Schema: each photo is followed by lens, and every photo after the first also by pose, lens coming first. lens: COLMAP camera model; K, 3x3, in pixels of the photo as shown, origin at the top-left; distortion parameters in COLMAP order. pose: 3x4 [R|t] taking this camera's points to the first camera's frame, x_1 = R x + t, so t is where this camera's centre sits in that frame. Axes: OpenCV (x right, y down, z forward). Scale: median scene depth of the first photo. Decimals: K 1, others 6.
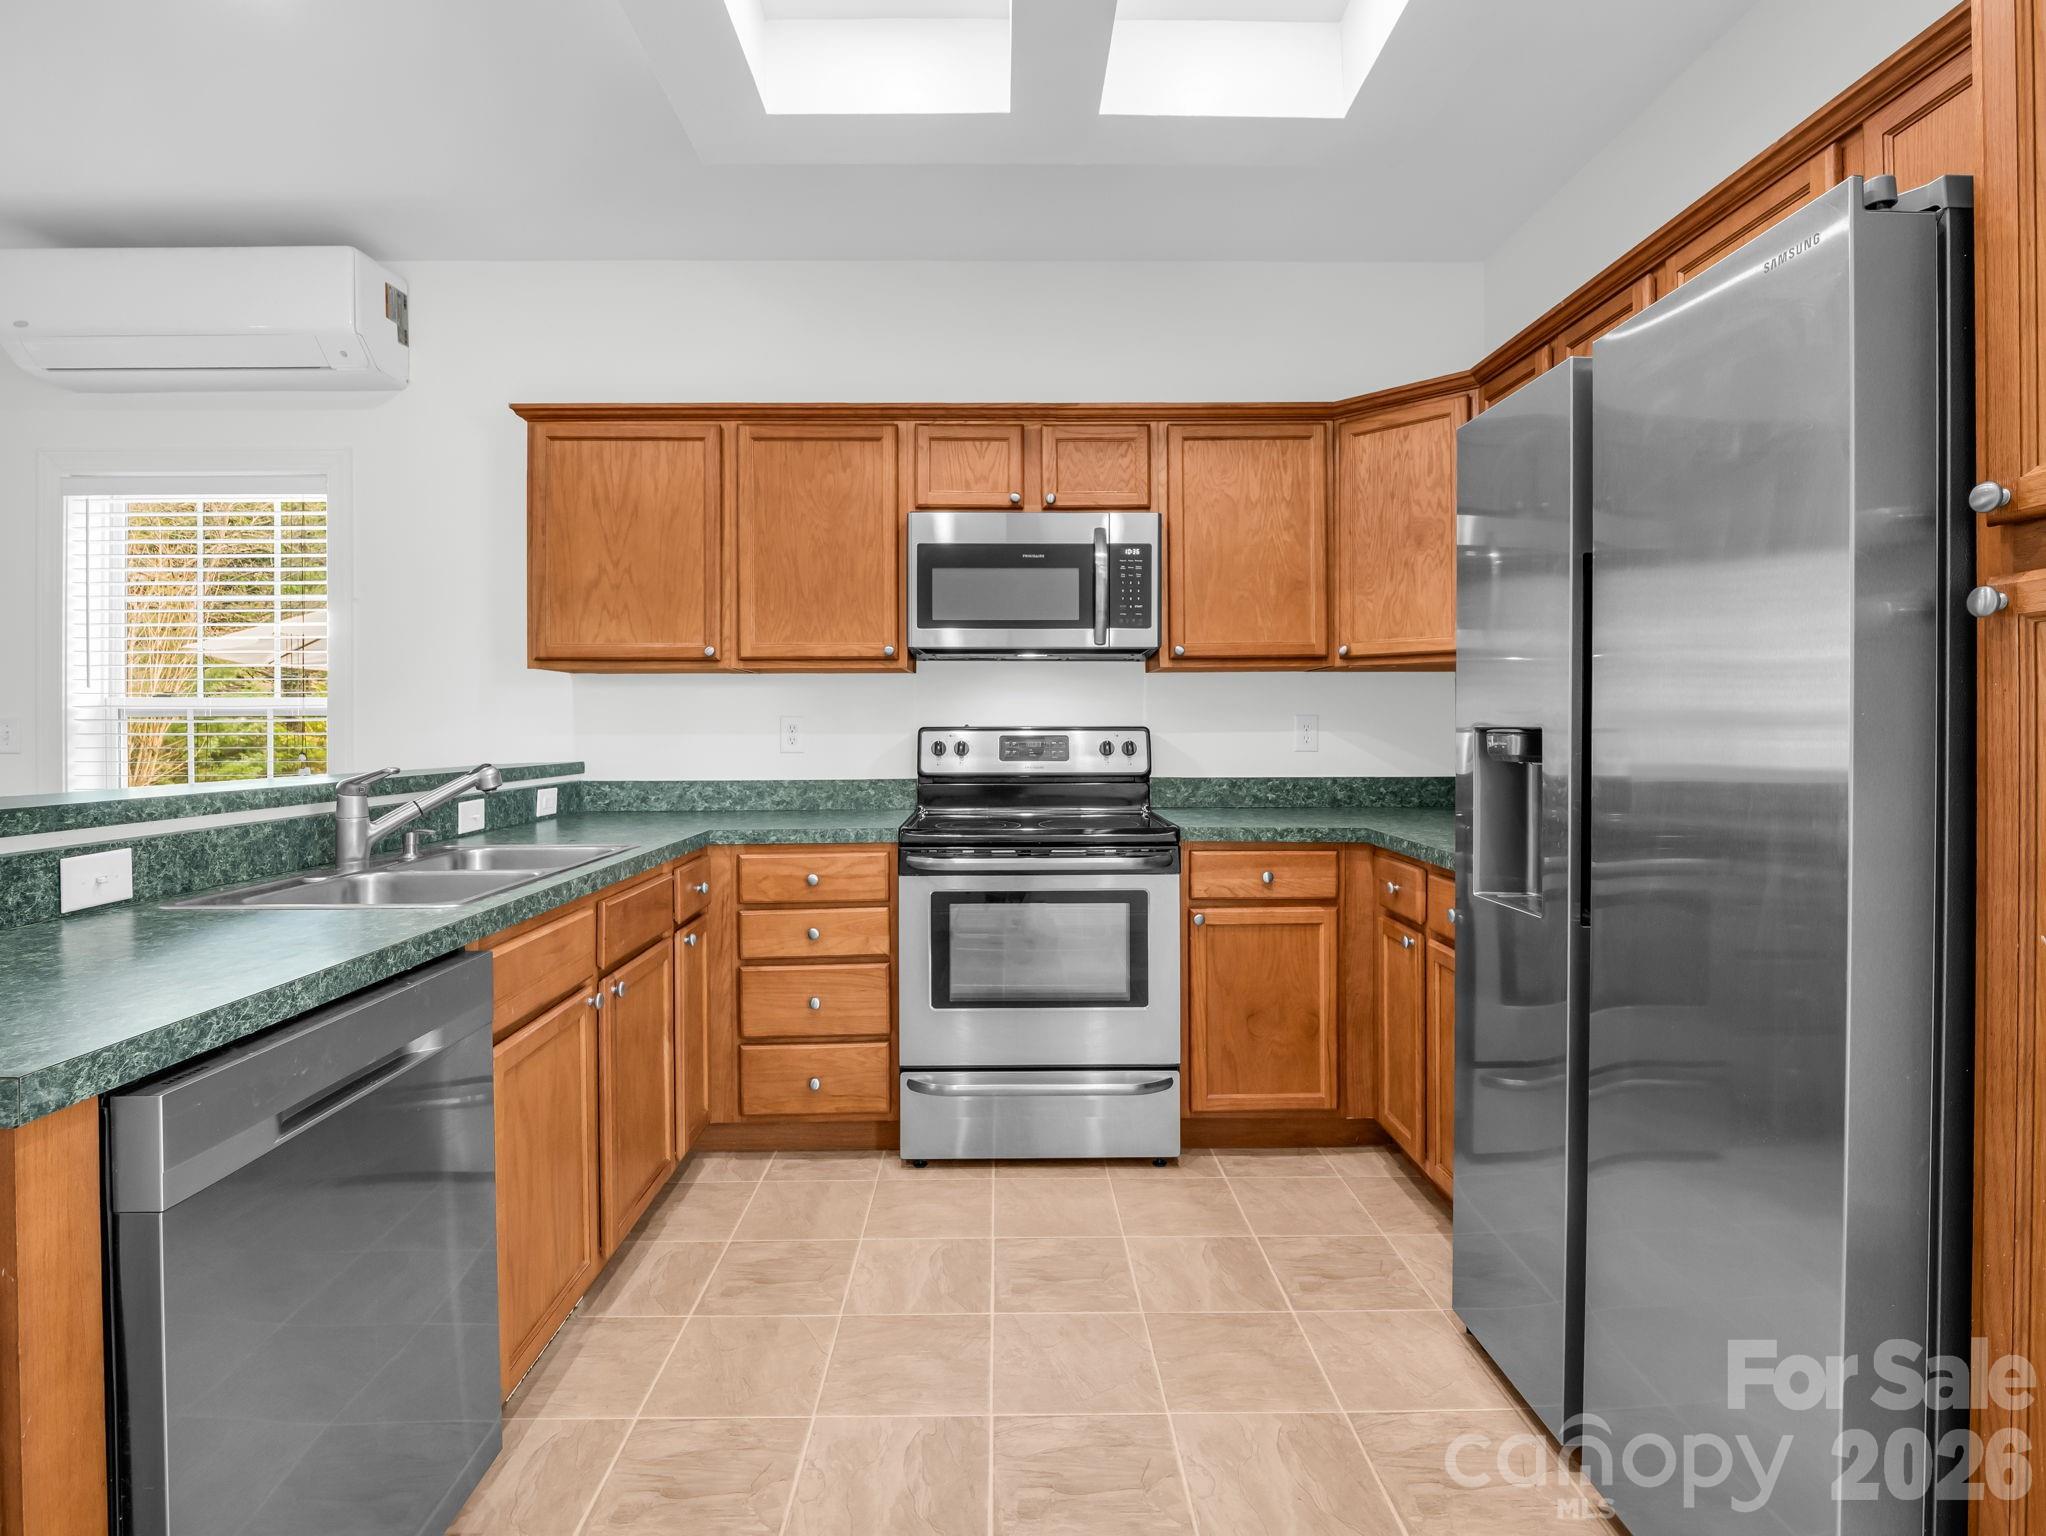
lens RADIAL K [[981.8, 0, 1004.1], [0, 981.8, 740.3], [0, 0, 1]] dist [0.003007, -0.017559]
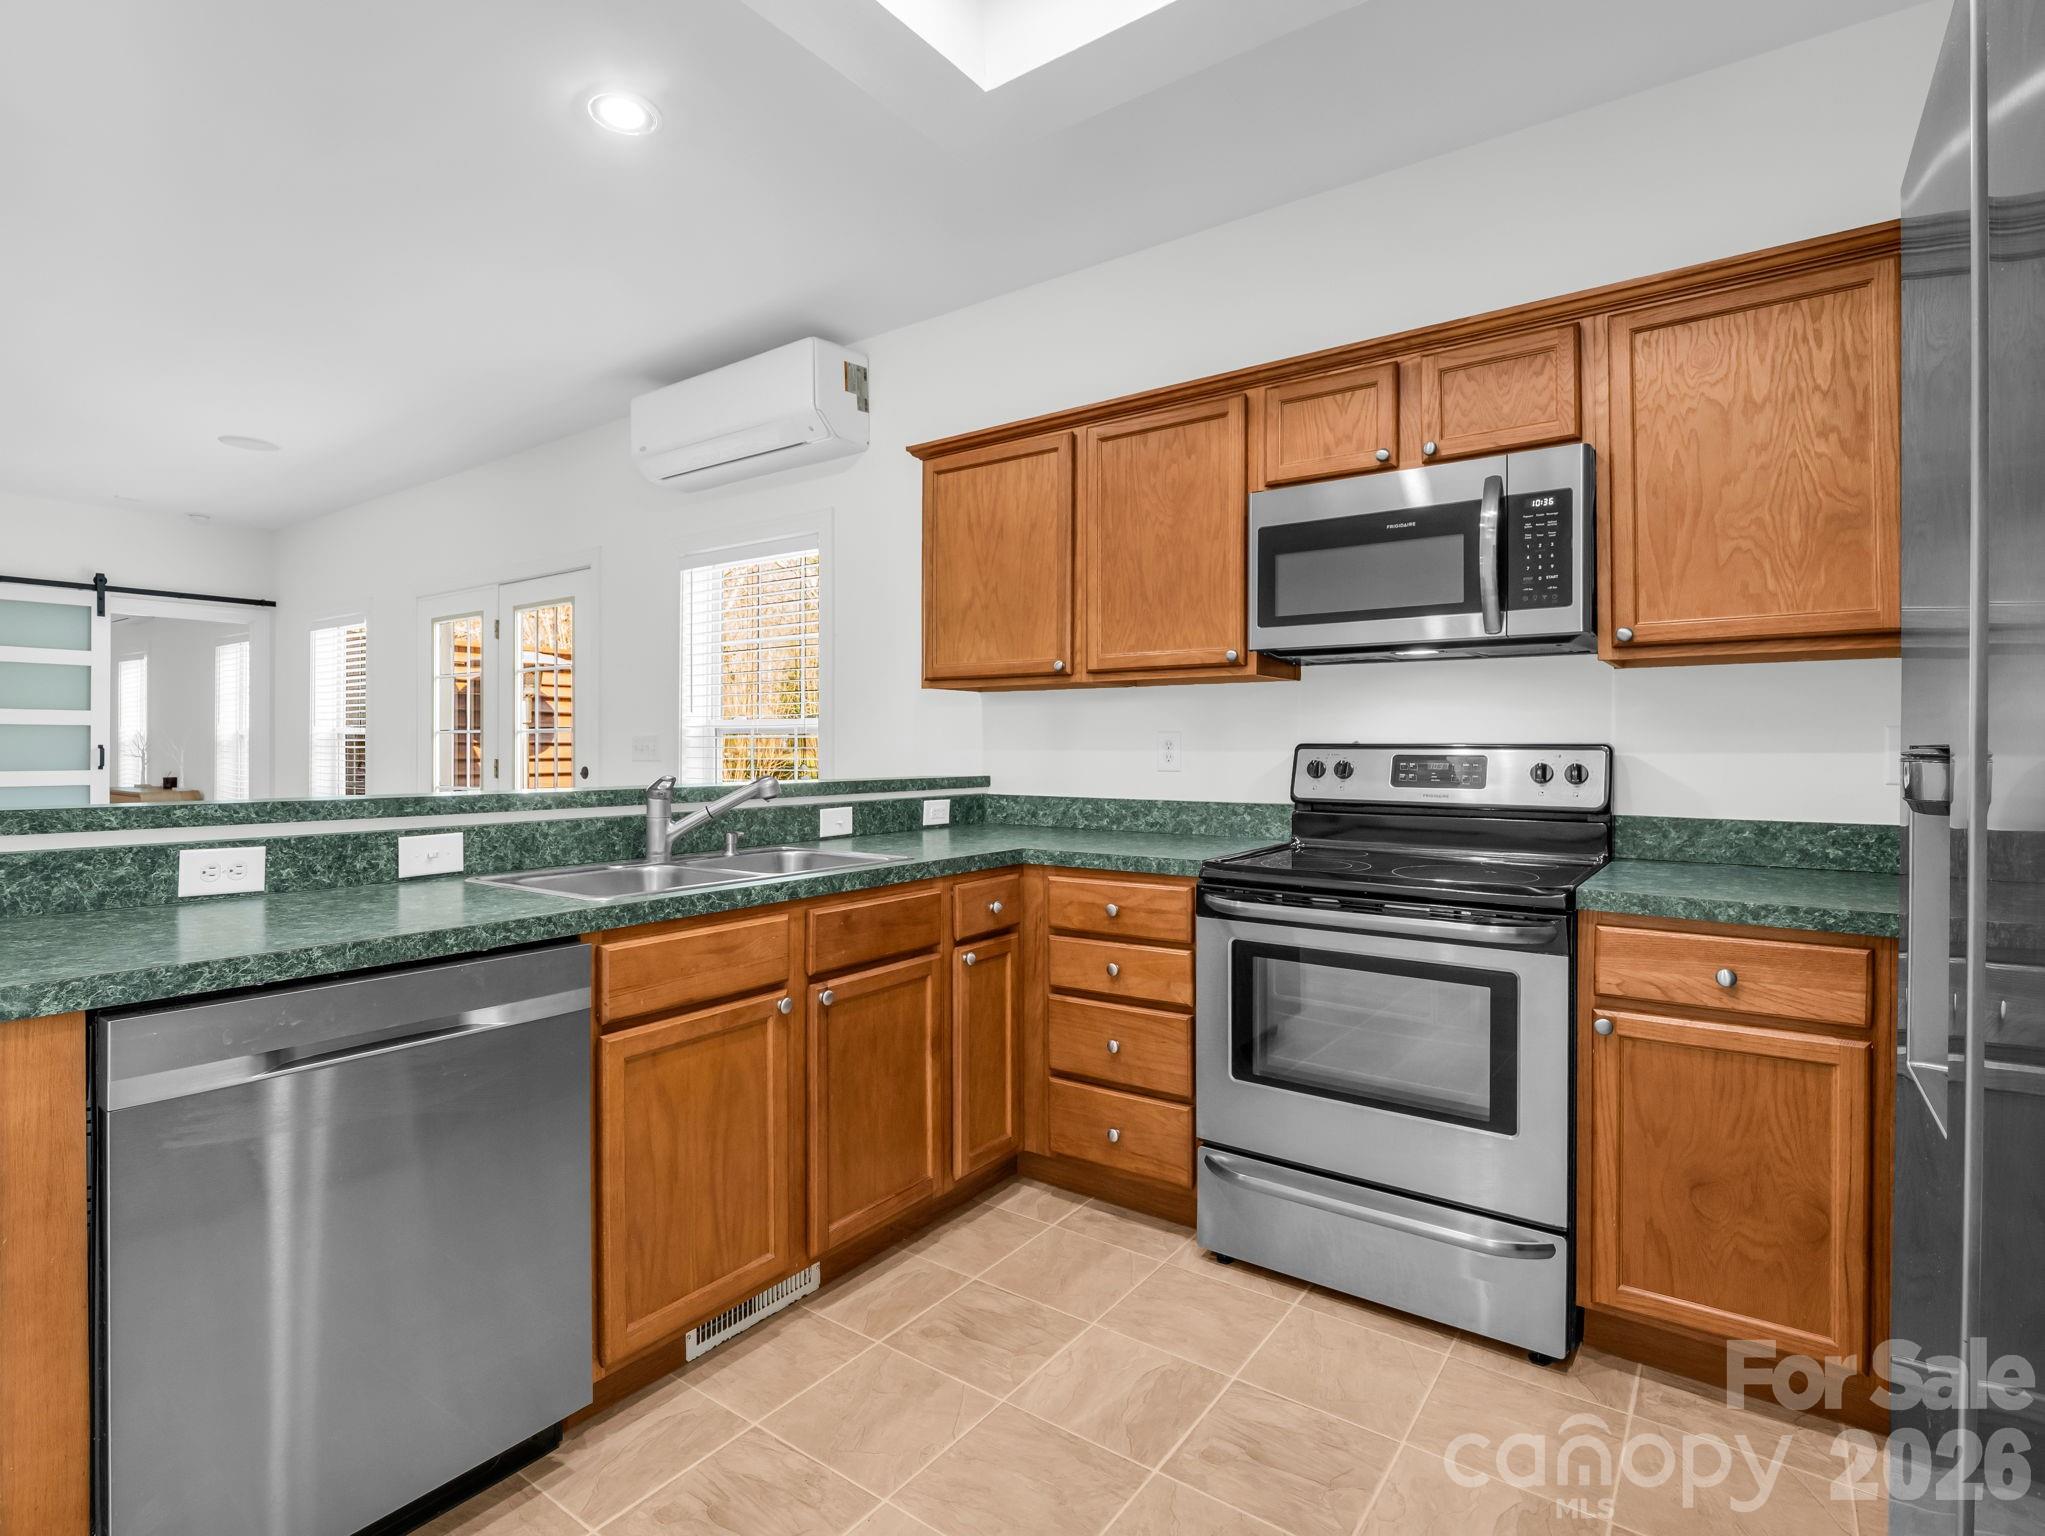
lens RADIAL K [[988.6, 0, 1009.1], [0, 988.6, 749.5], [0, 0, 1]] dist [0.003590, -0.016840]
pose [[0.808303, 0.006348, -0.588733, 0.240827], [-0.011673, 0.999918, -0.005245, -0.001306], [0.588652, 0.011112, 0.808310, 0.179365]]
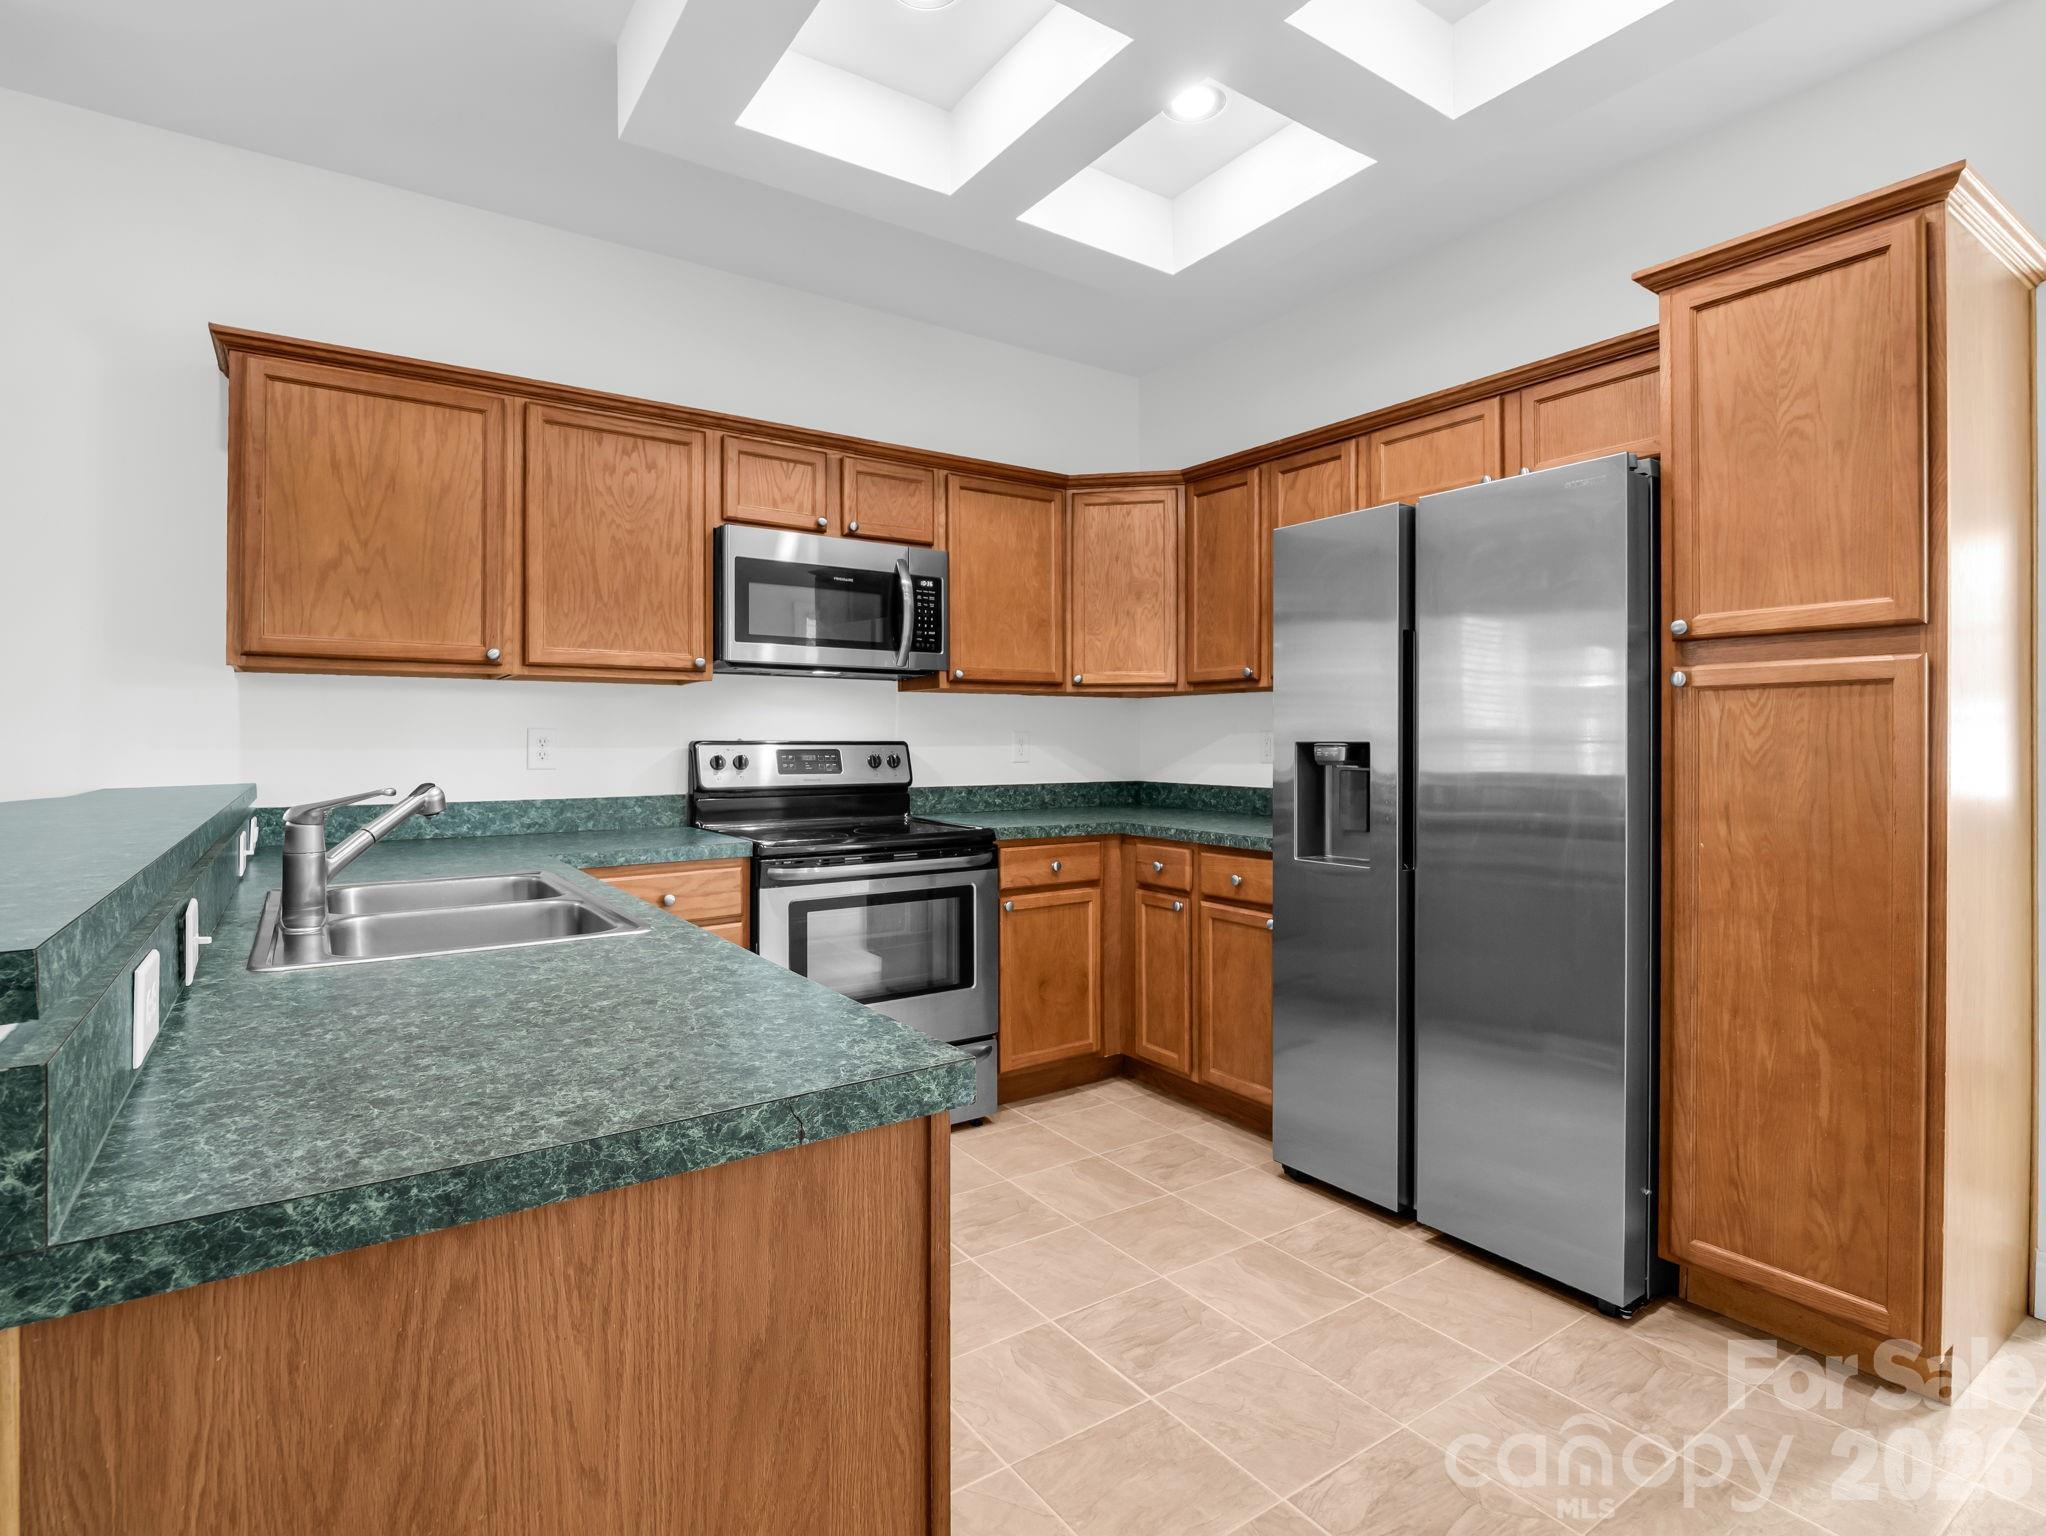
lens RADIAL K [[989.0, 0, 1009.6], [0, 989.0, 749.5], [0, 0, 1]] dist [0.003590, -0.016840]
pose [[0.842966, -0.002534, 0.537961, -0.389792], [0.005608, 0.999976, -0.004077, 0.000742], [-0.537938, 0.006453, 0.842960, 0.006860]]
